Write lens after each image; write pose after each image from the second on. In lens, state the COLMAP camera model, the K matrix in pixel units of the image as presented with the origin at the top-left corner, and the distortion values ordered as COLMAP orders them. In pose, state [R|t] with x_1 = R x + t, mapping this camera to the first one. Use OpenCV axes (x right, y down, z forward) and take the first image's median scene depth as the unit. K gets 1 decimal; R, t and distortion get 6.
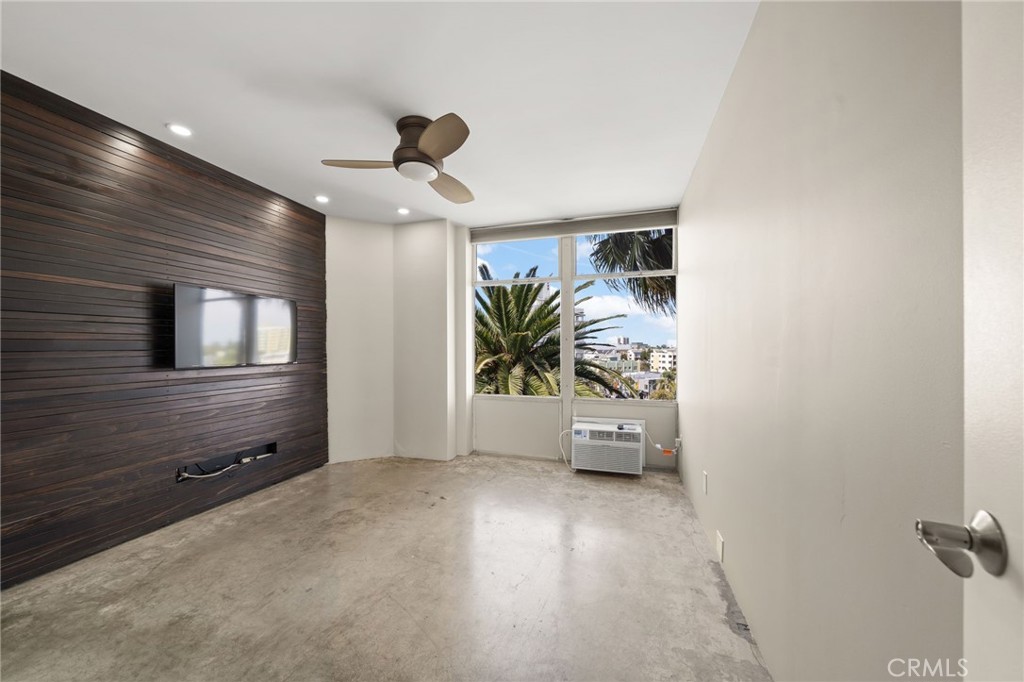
lens RADIAL K [[373.7, 0, 512.9], [0, 373.7, 343.8], [0, 0, 1]] dist [-0.001243, -0.000091]
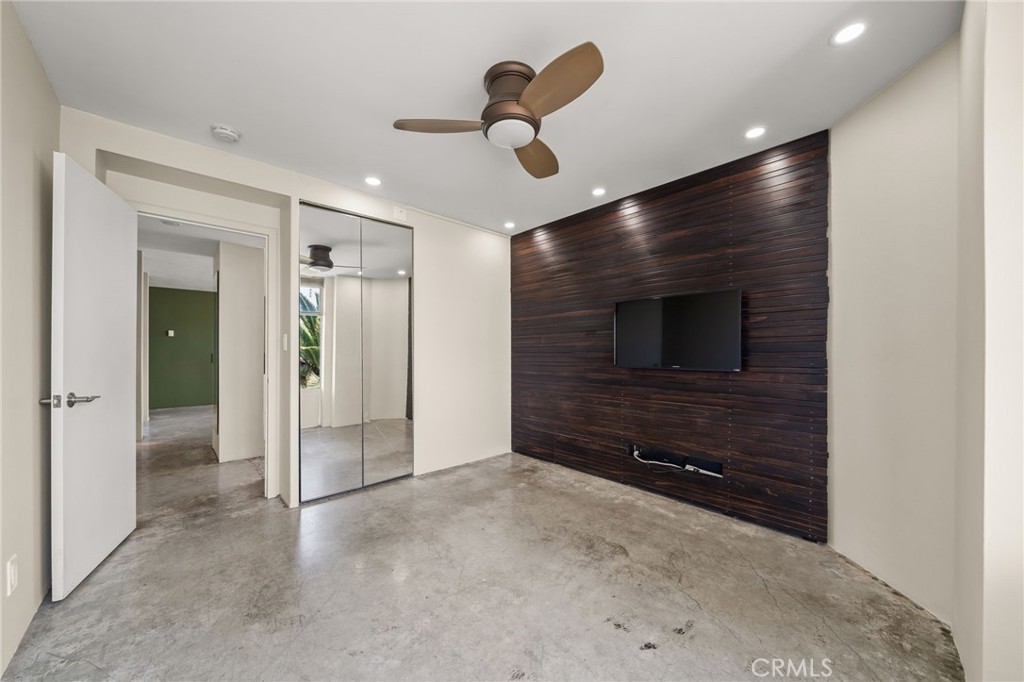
lens RADIAL K [[373.7, 0, 514.0], [0, 373.7, 350.7], [0, 0, 1]] dist [-0.001243, -0.000091]
pose [[-0.518128, -0.000387, -0.855303, 0.381714], [0.008808, 0.999944, -0.005788, 0.013881], [0.855258, -0.010532, -0.518096, 1.244379]]
